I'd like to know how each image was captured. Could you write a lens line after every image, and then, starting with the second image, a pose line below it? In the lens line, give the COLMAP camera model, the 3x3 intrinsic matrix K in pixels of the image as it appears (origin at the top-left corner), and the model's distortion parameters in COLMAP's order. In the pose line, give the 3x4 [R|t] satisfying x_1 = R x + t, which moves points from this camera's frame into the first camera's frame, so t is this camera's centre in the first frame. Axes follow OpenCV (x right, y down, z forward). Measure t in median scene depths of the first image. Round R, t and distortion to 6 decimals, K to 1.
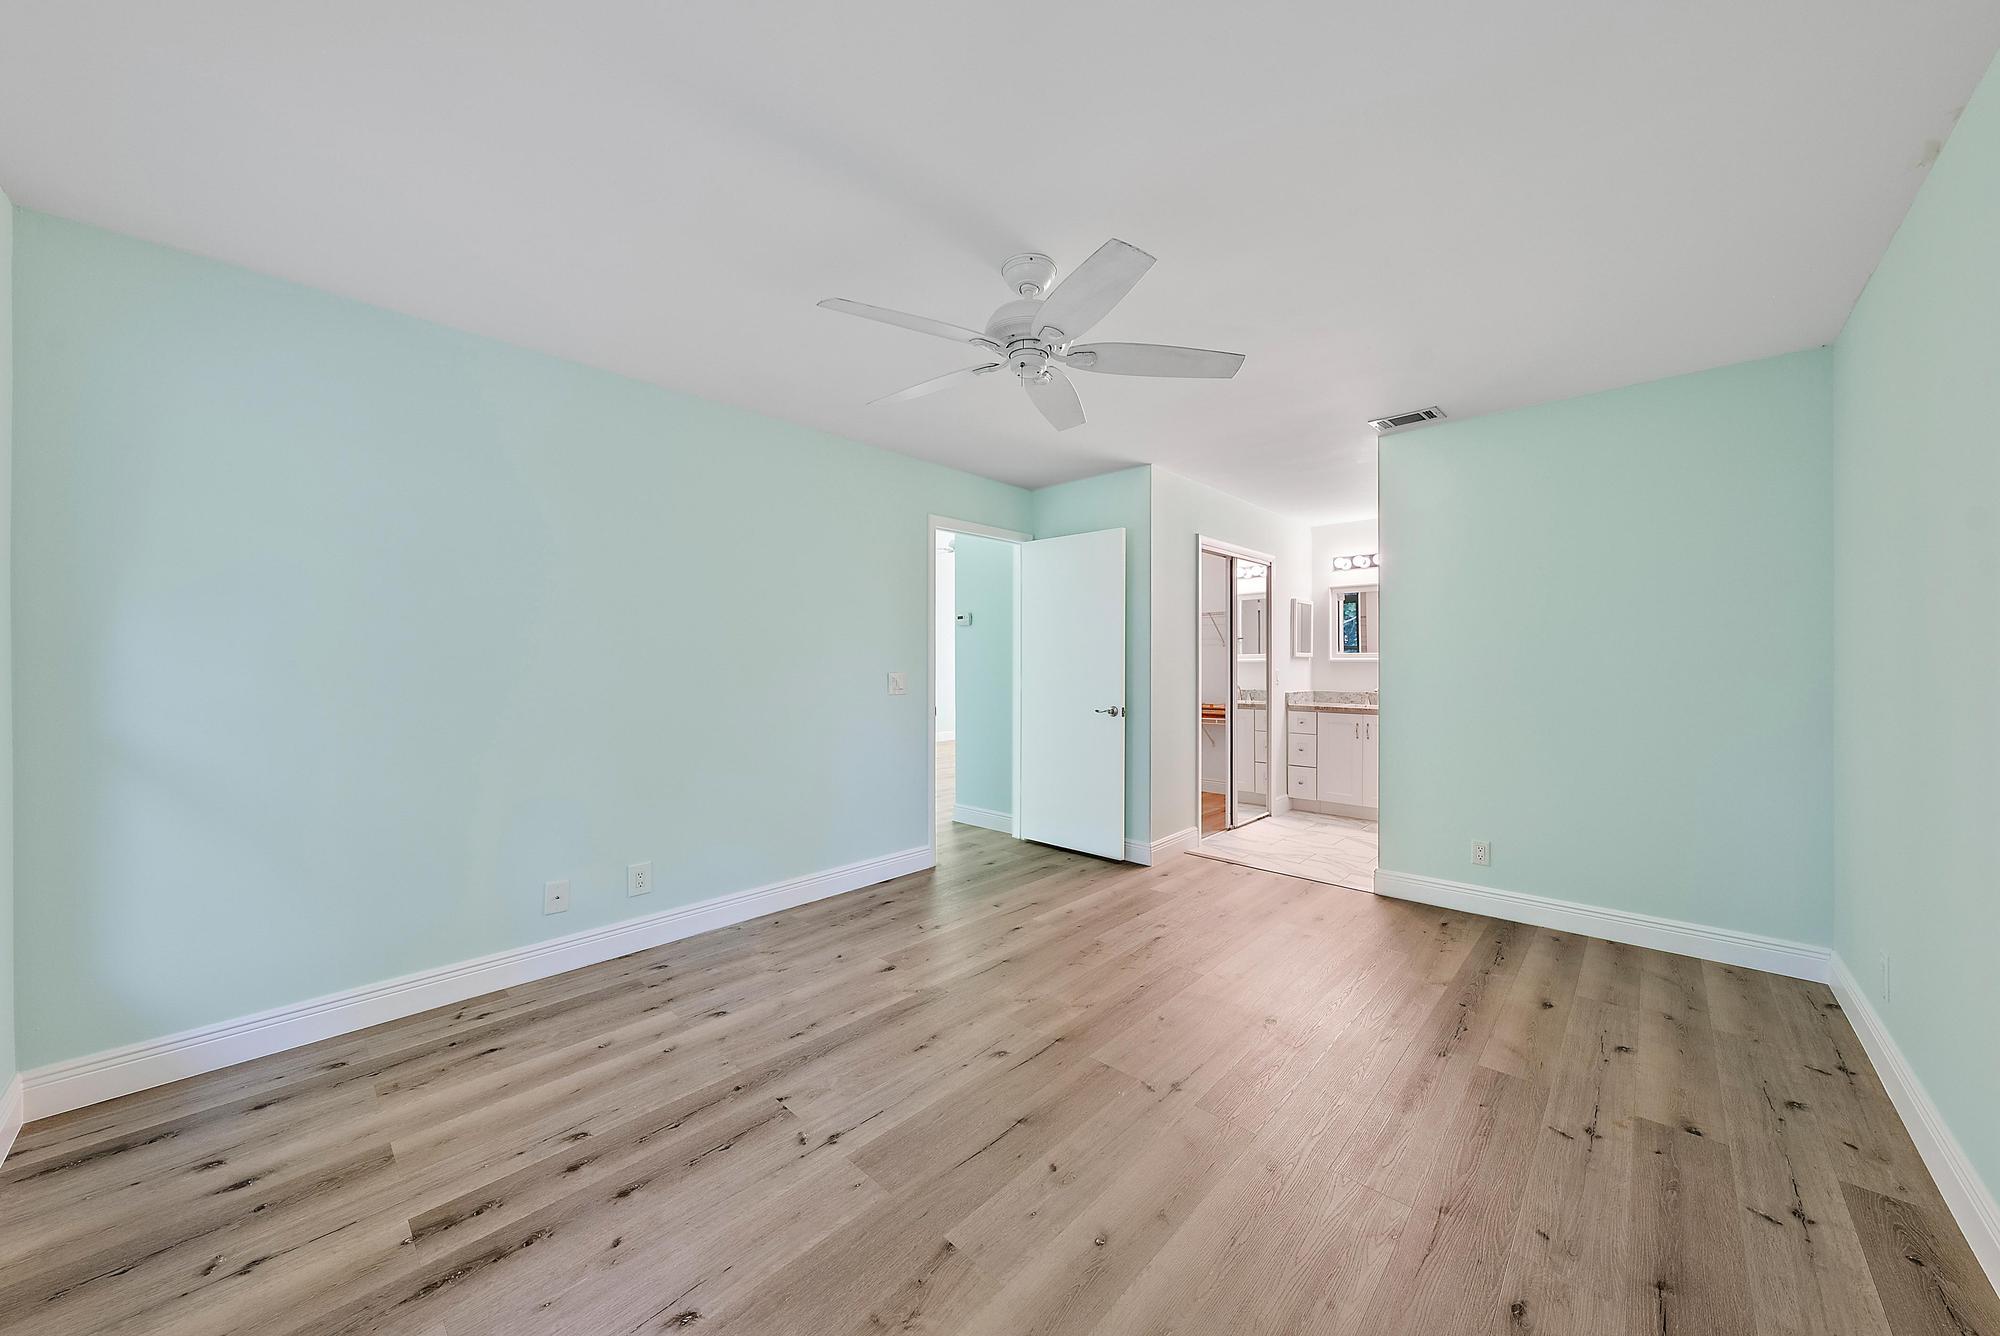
lens RADIAL K [[724.1, 0, 999.1], [0, 724.1, 665.9], [0, 0, 1]] dist [-0.000098, 0.000026]
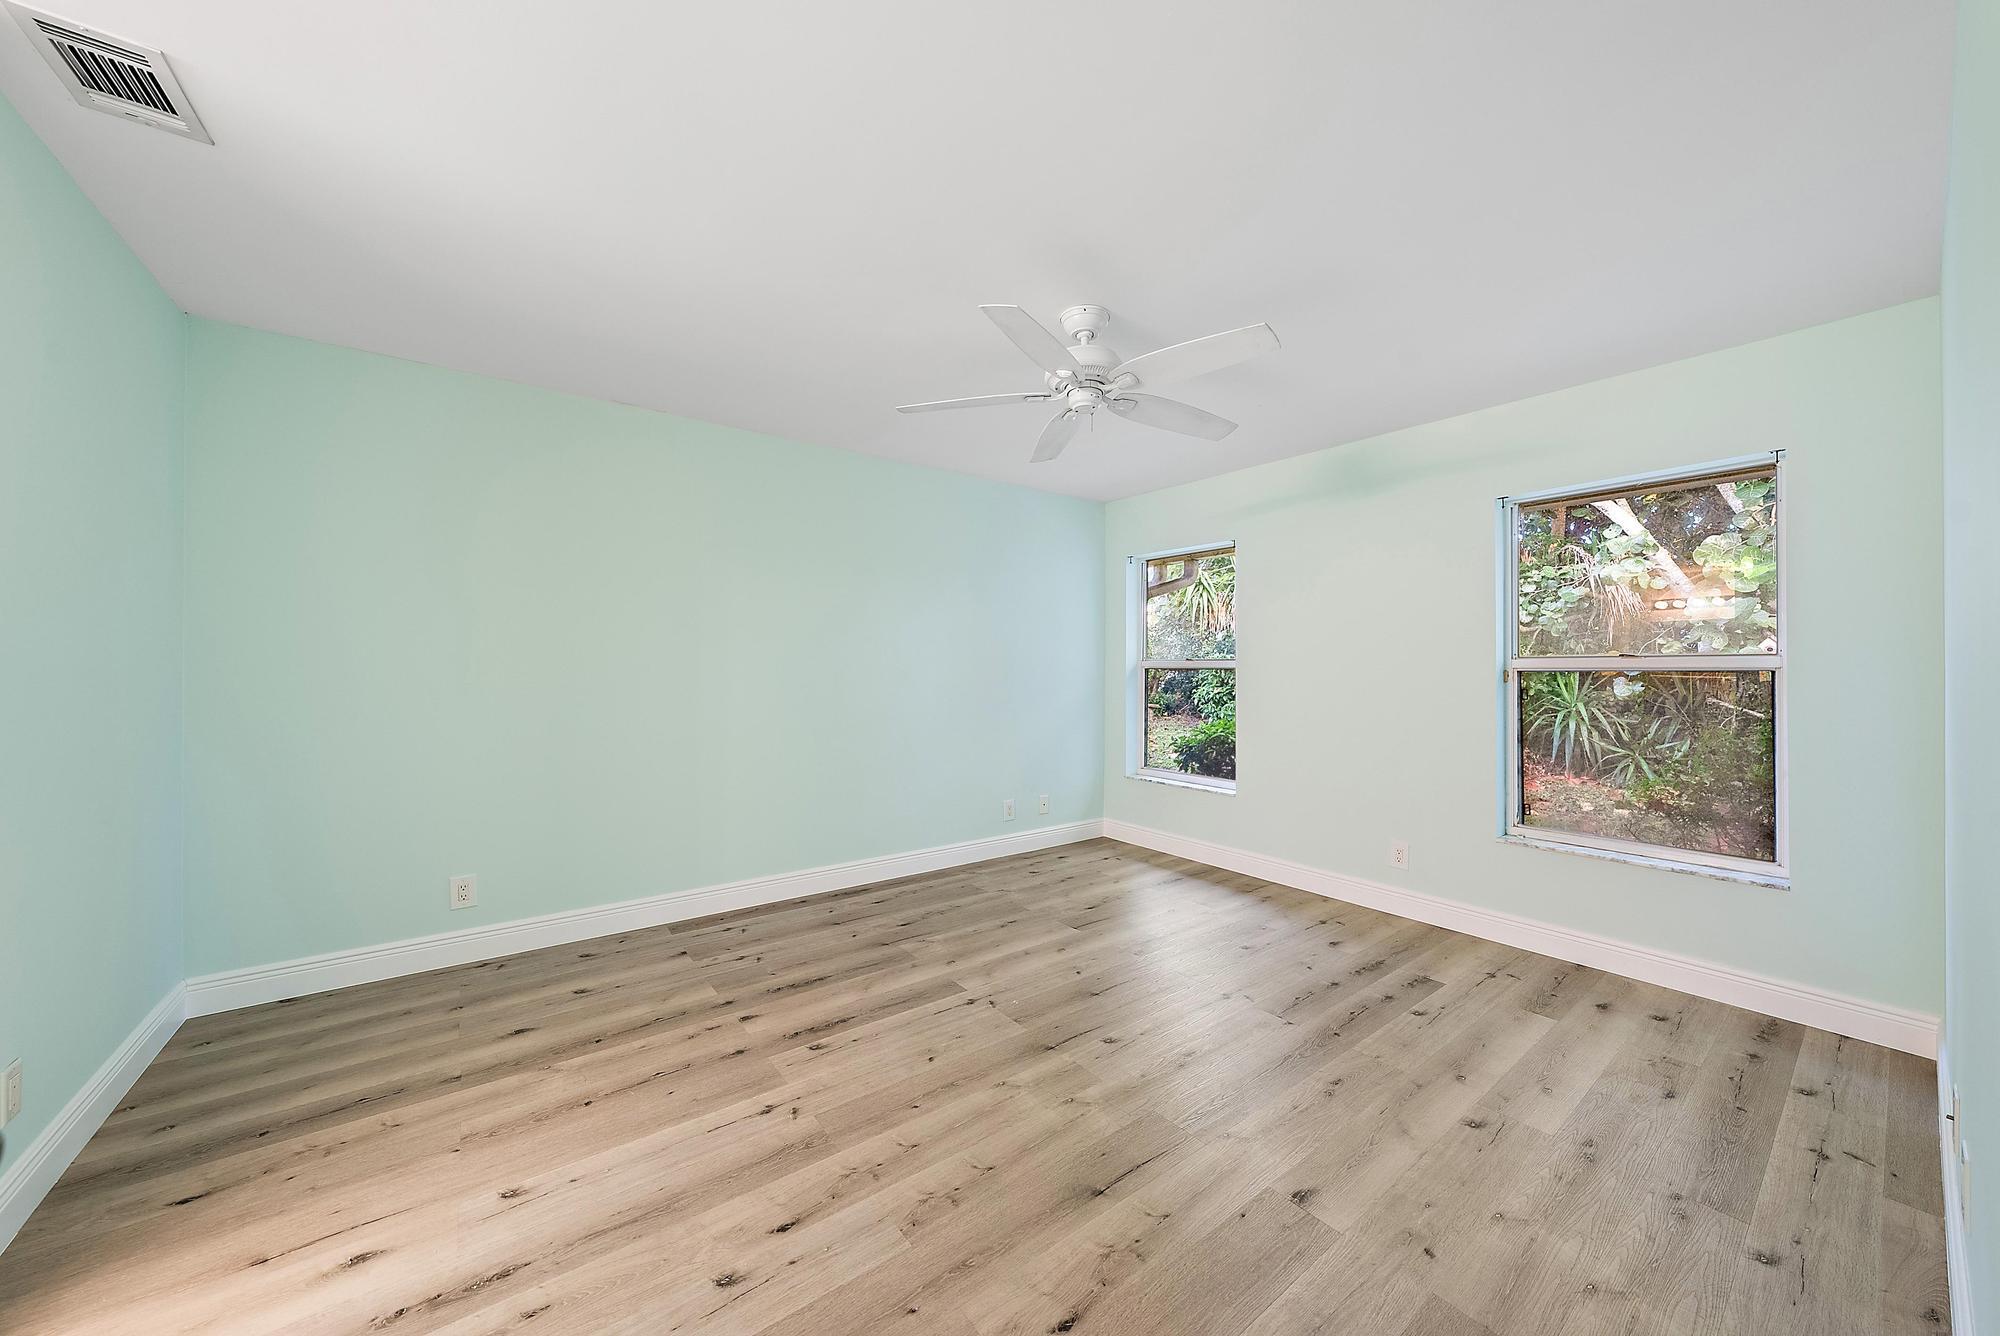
lens RADIAL K [[688.4, 0, 1003.9], [0, 688.4, 657.4], [0, 0, 1]] dist [-0.000883, 0.000231]
pose [[-0.987769, -0.003689, 0.155881, 0.000152], [-0.005727, 0.999904, -0.012623, -0.009476], [-0.155819, -0.013362, -0.987695, 1.964015]]
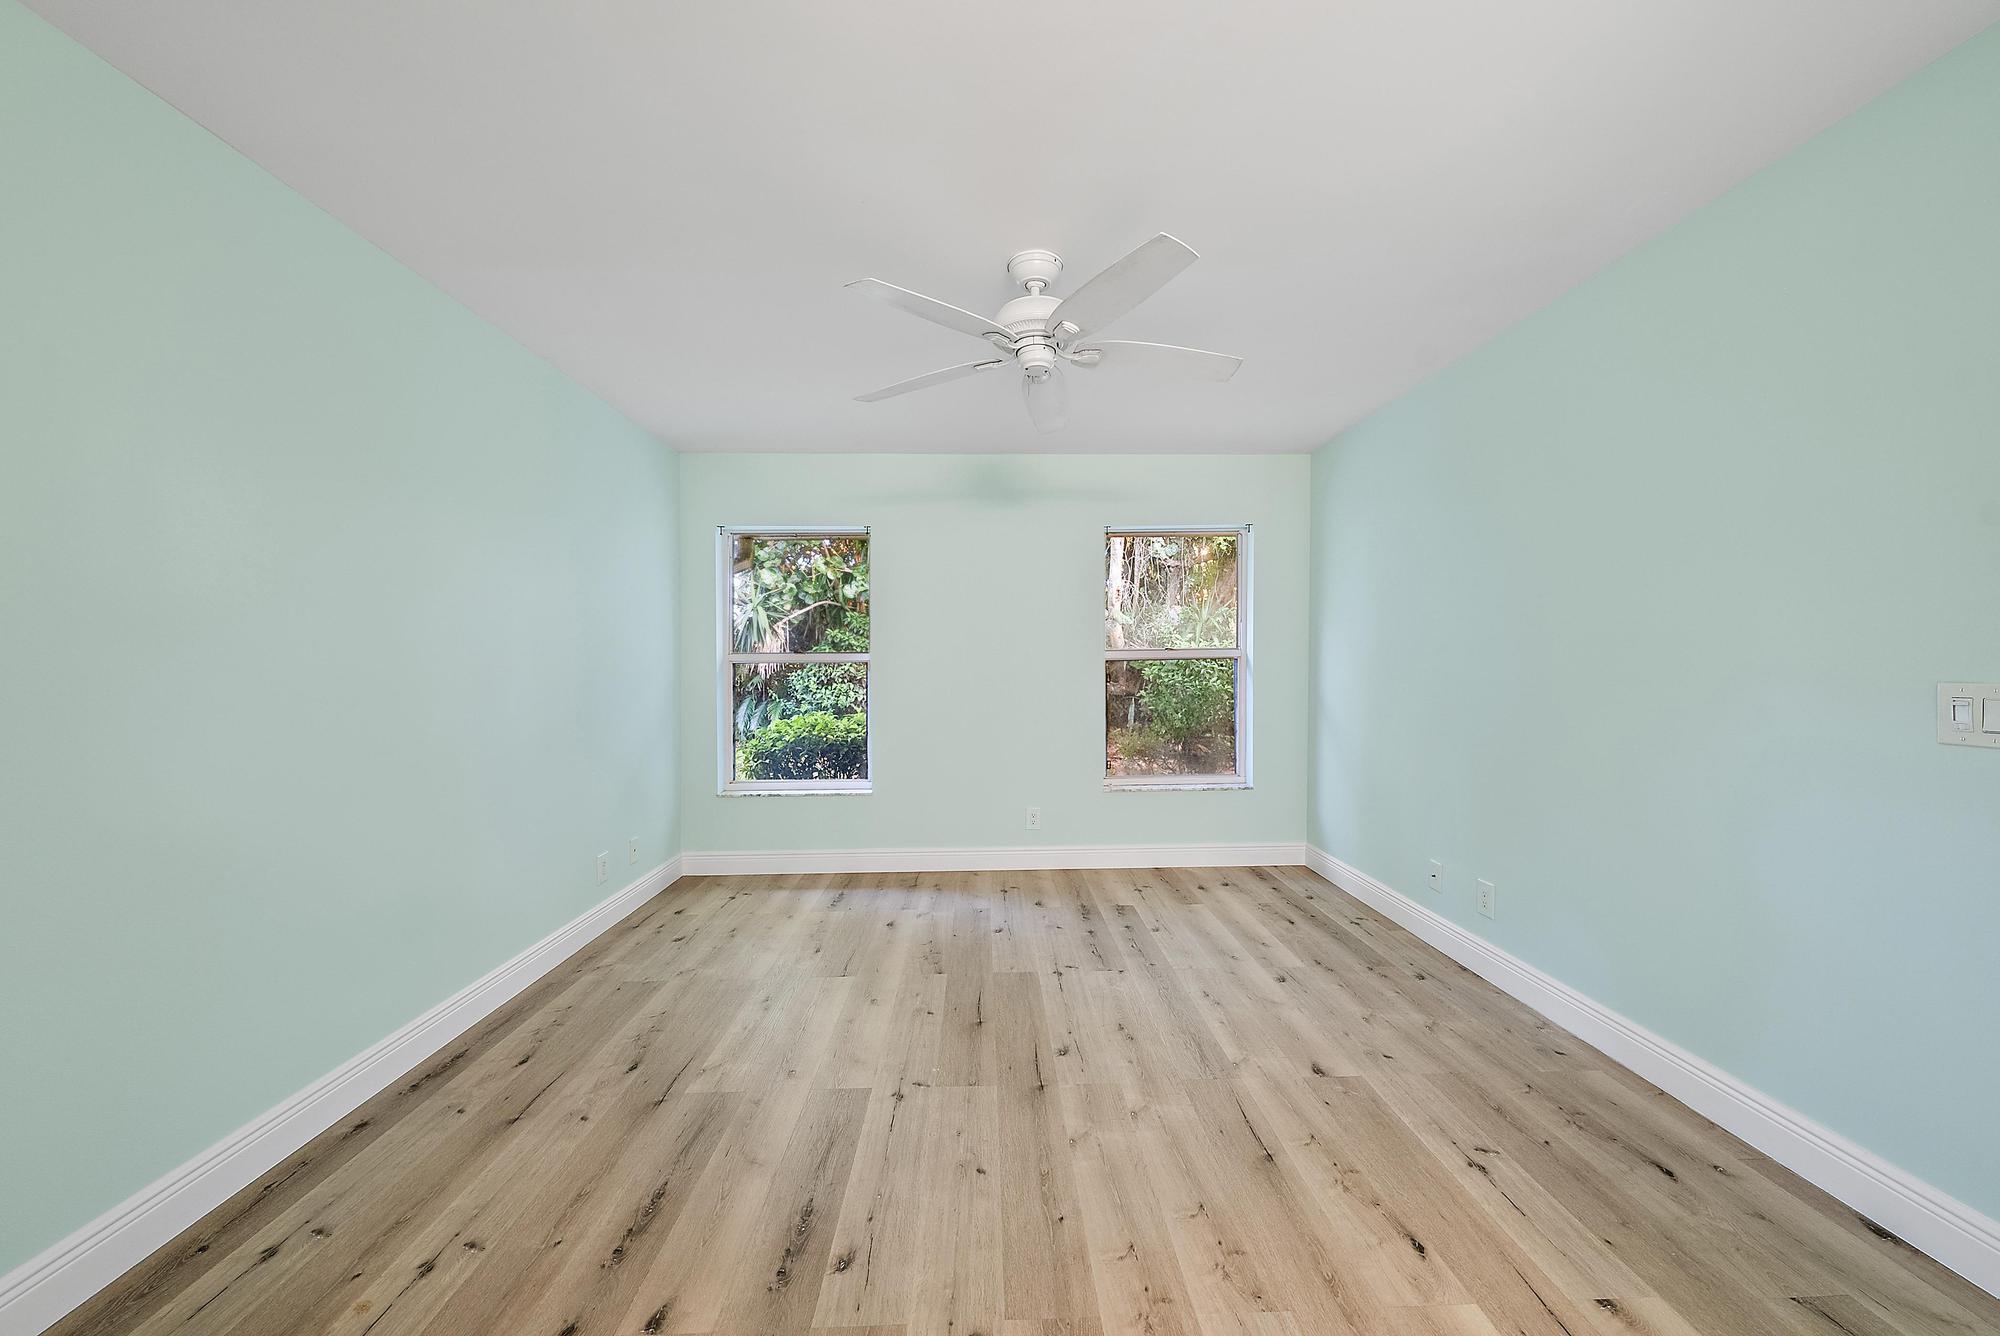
lens RADIAL K [[724.1, 0, 1003.3], [0, 724.1, 675.7], [0, 0, 1]] dist [-0.000098, 0.000026]
pose [[-0.711432, 0.019061, -0.702496, 0.735395], [0.006360, 0.999766, 0.020686, -0.007820], [0.702726, 0.010248, -0.711387, 1.603481]]
